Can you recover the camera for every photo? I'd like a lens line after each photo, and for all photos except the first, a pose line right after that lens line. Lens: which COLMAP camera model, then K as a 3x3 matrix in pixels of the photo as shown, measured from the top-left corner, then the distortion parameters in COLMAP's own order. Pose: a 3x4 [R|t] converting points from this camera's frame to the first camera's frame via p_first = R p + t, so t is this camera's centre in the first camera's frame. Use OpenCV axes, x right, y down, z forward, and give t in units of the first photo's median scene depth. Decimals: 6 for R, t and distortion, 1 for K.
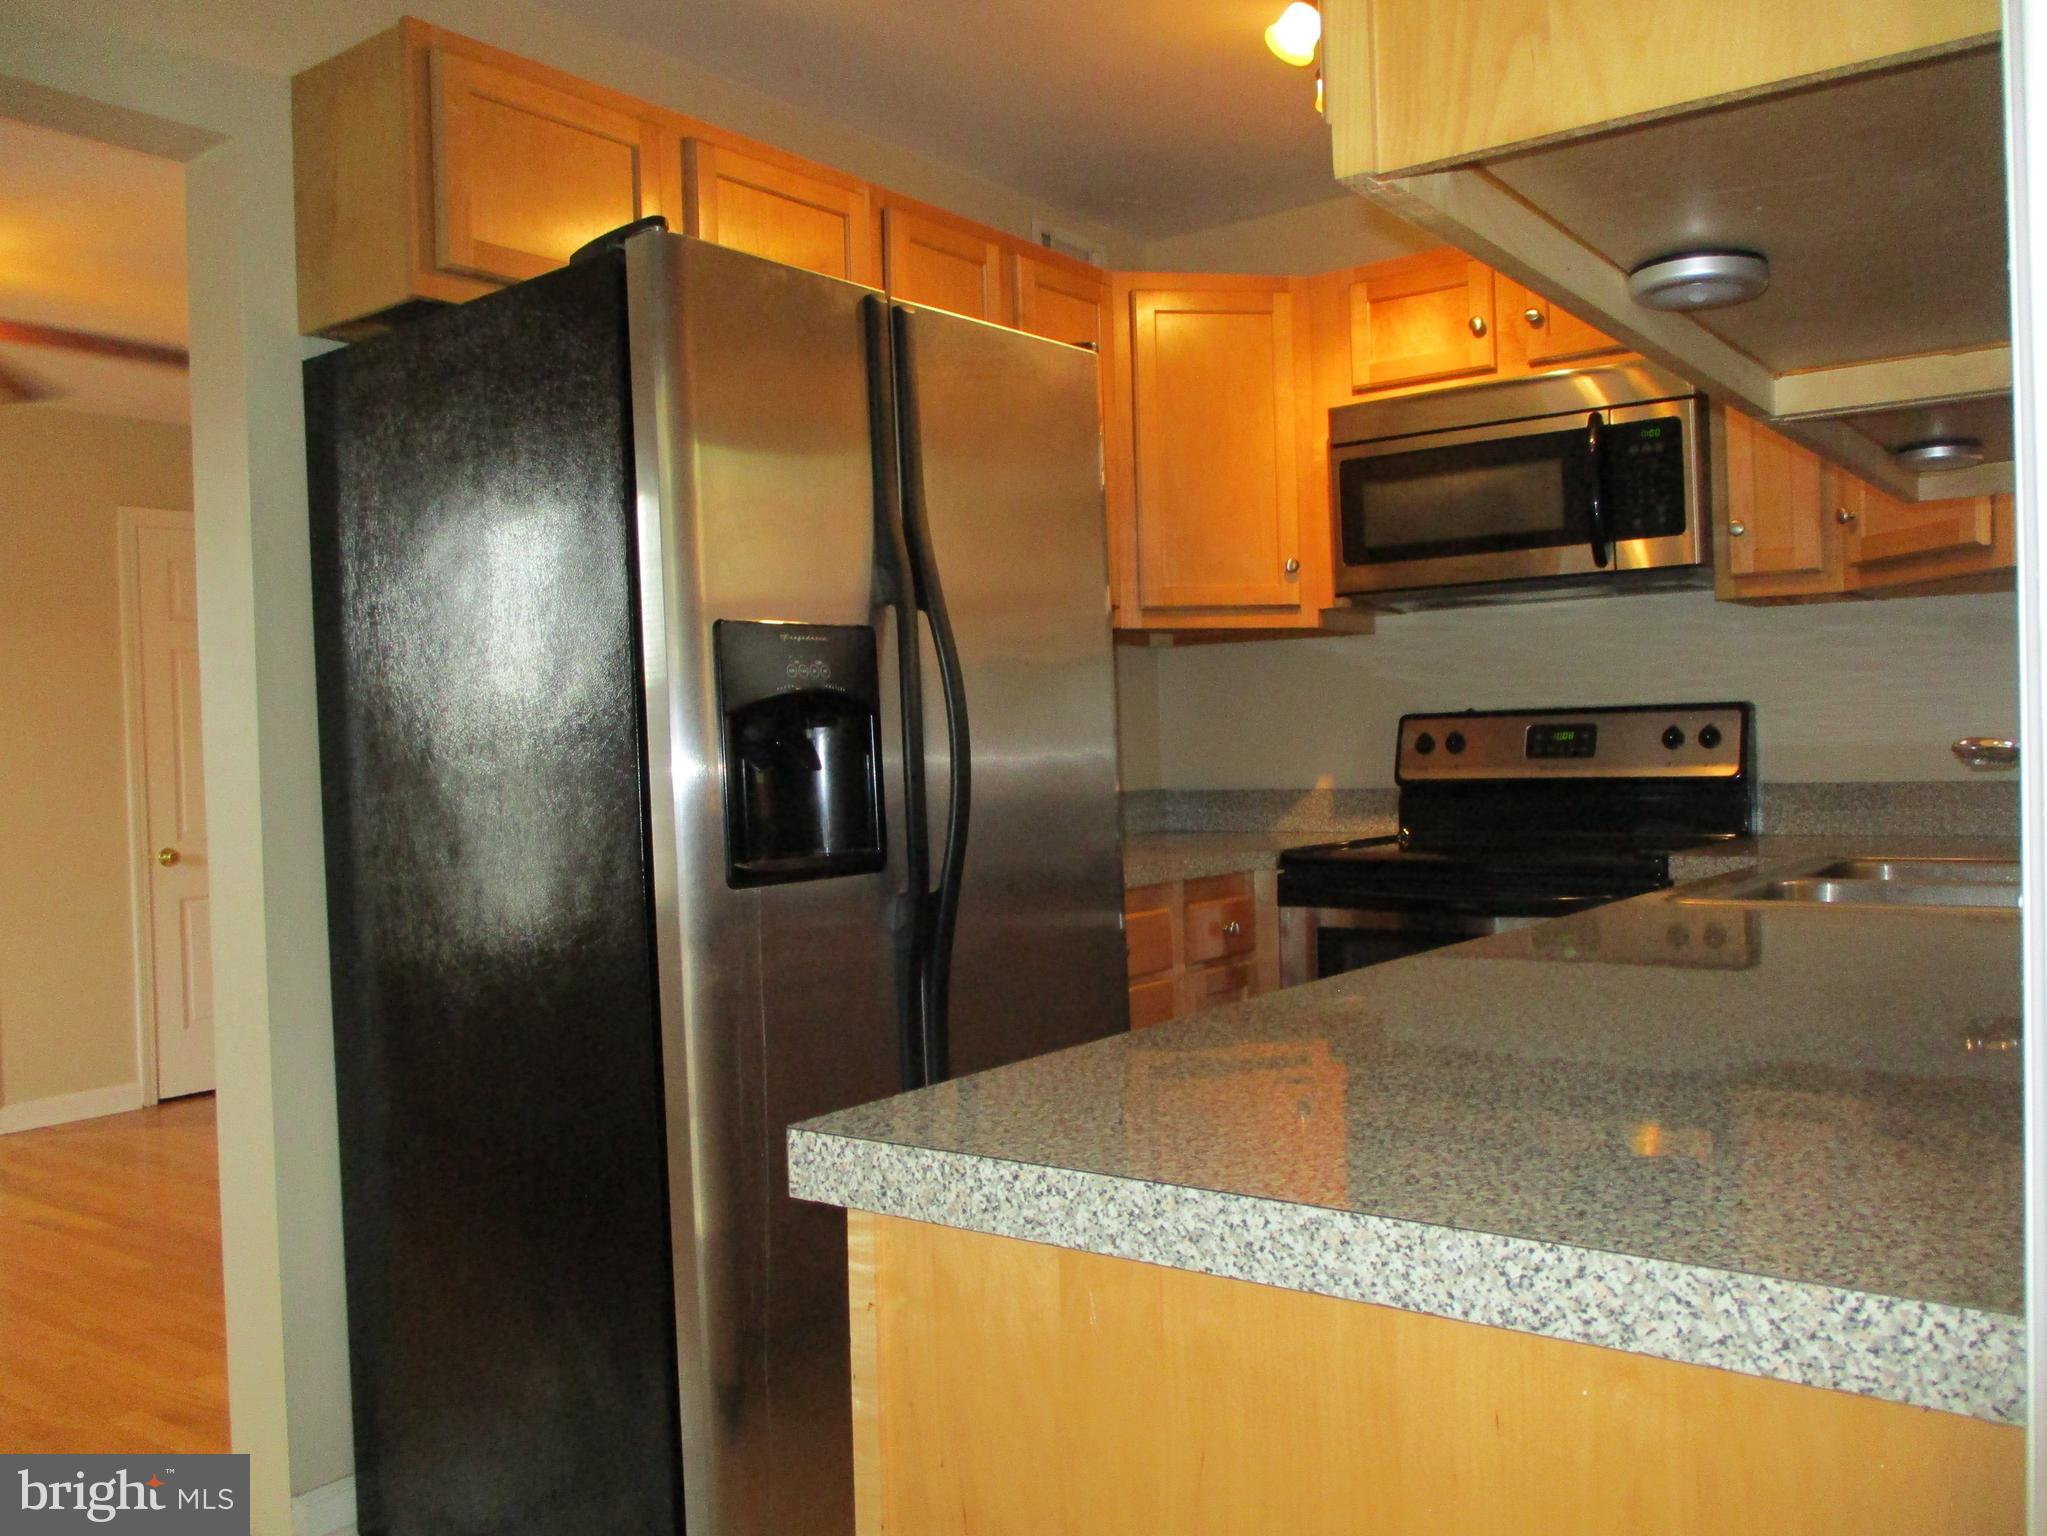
lens RADIAL K [[1700.2, 0, 1034.3], [0, 1700.2, 769.2], [0, 0, 1]] dist [-0.038177, 0.004521]
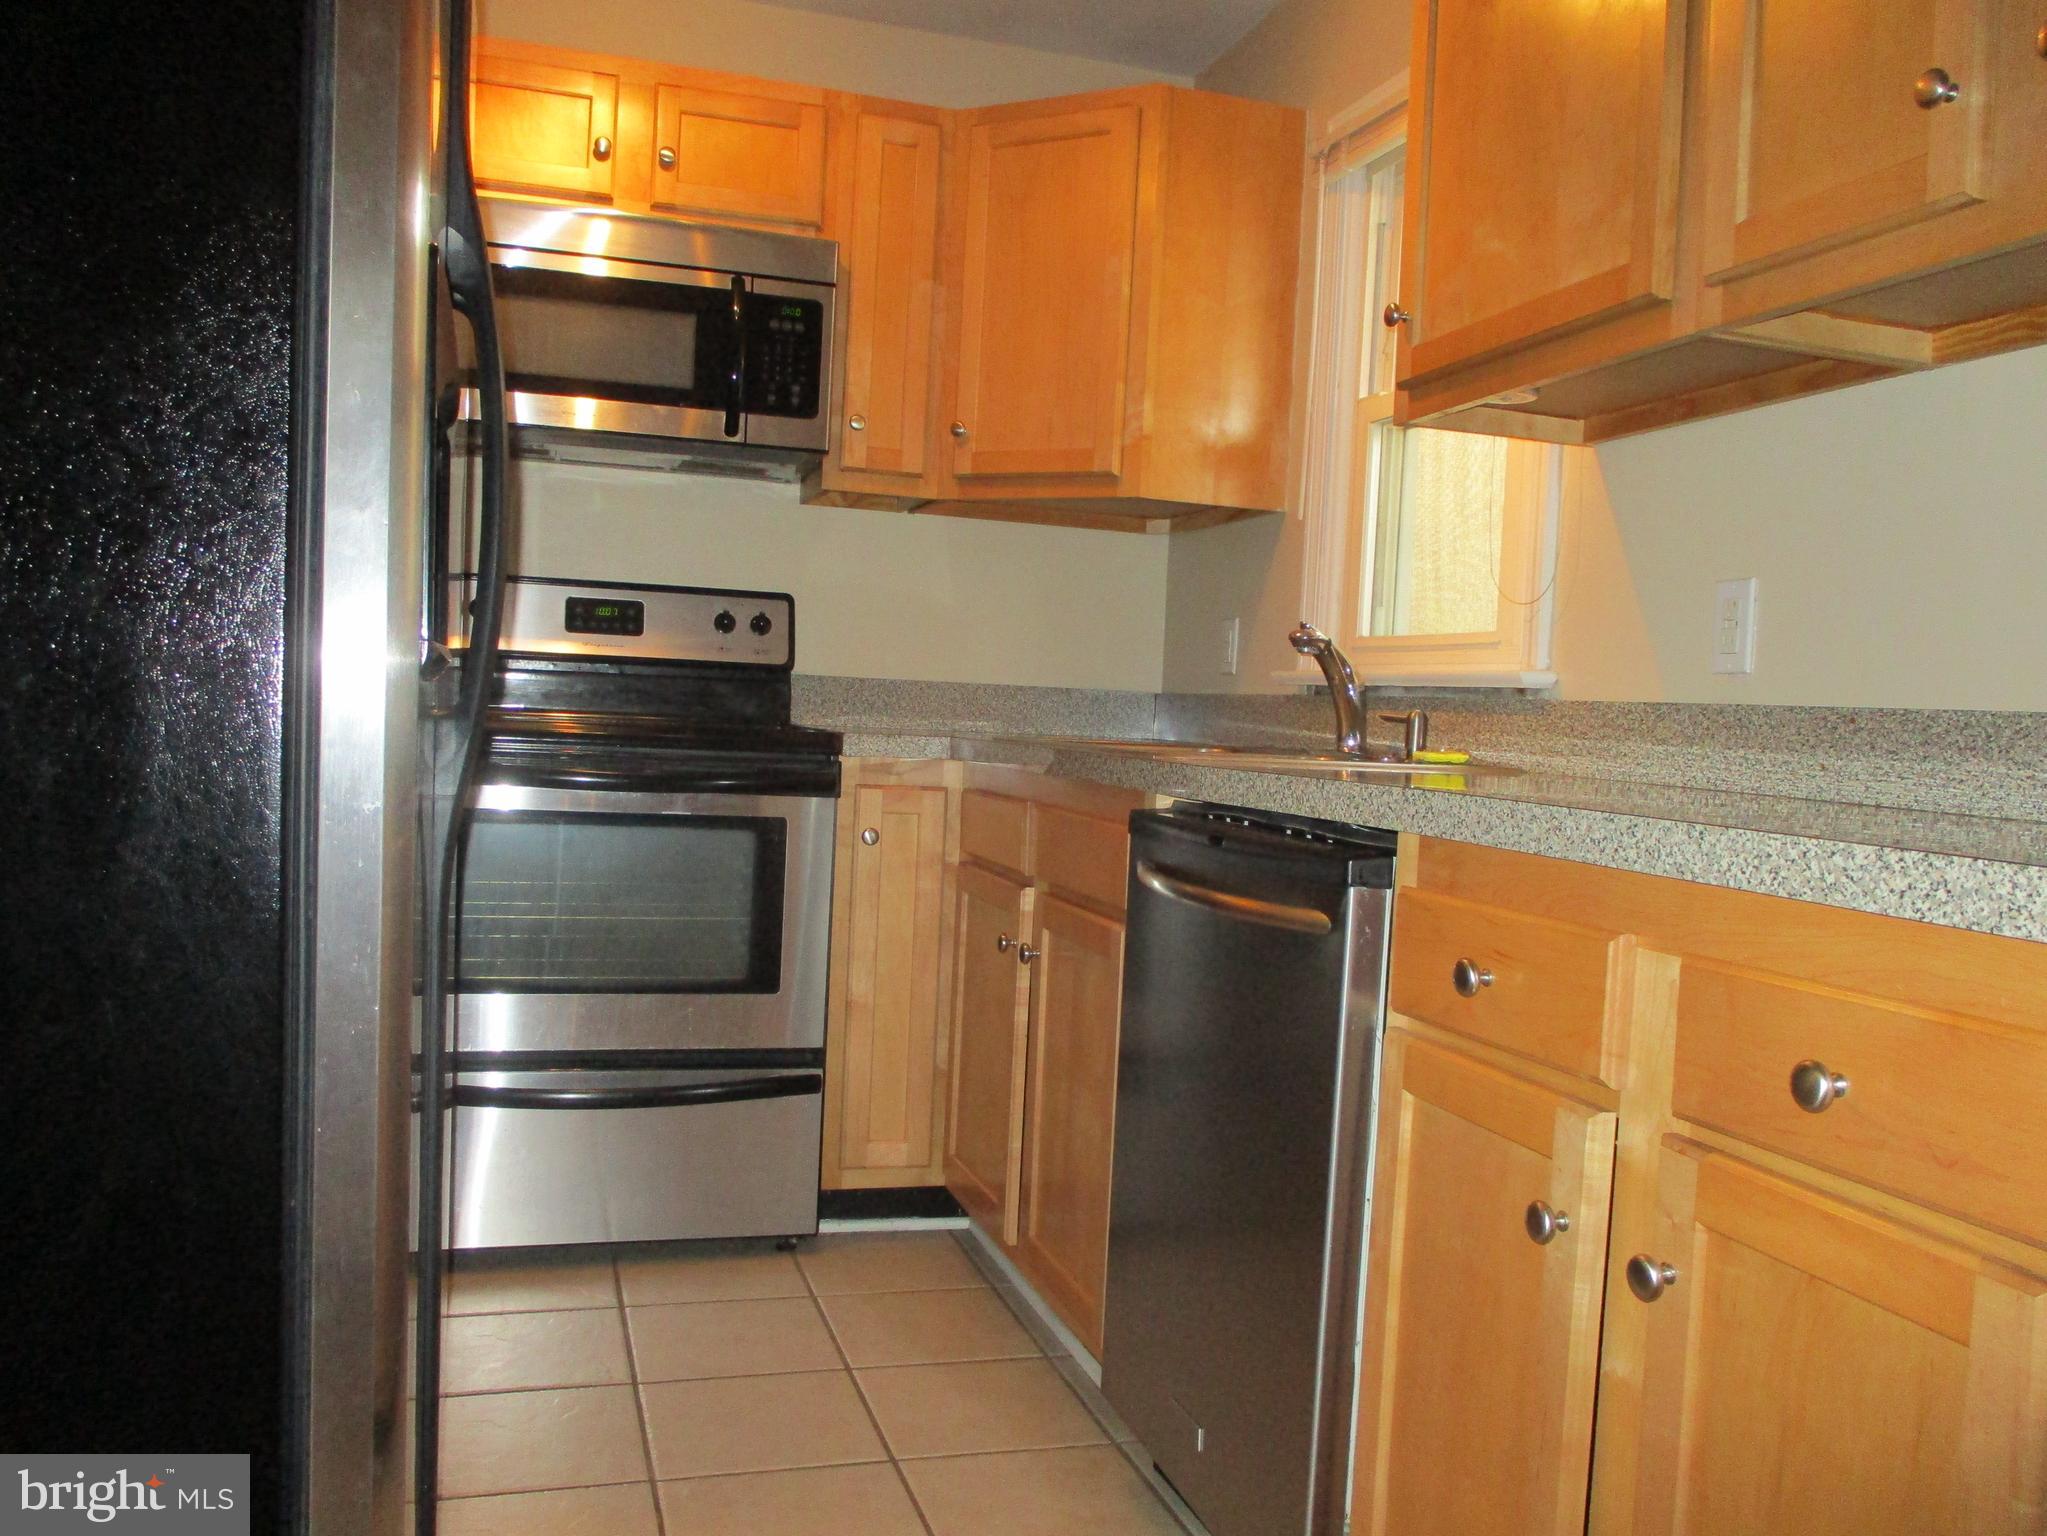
lens RADIAL K [[1700.2, 0, 1034.3], [0, 1700.2, 769.2], [0, 0, 1]] dist [-0.038177, 0.004521]
pose [[0.593121, 0.026214, 0.804686, -0.338647], [-0.056749, 0.998345, 0.009306, 0.051455], [-0.803111, -0.051185, 0.593627, 0.274827]]
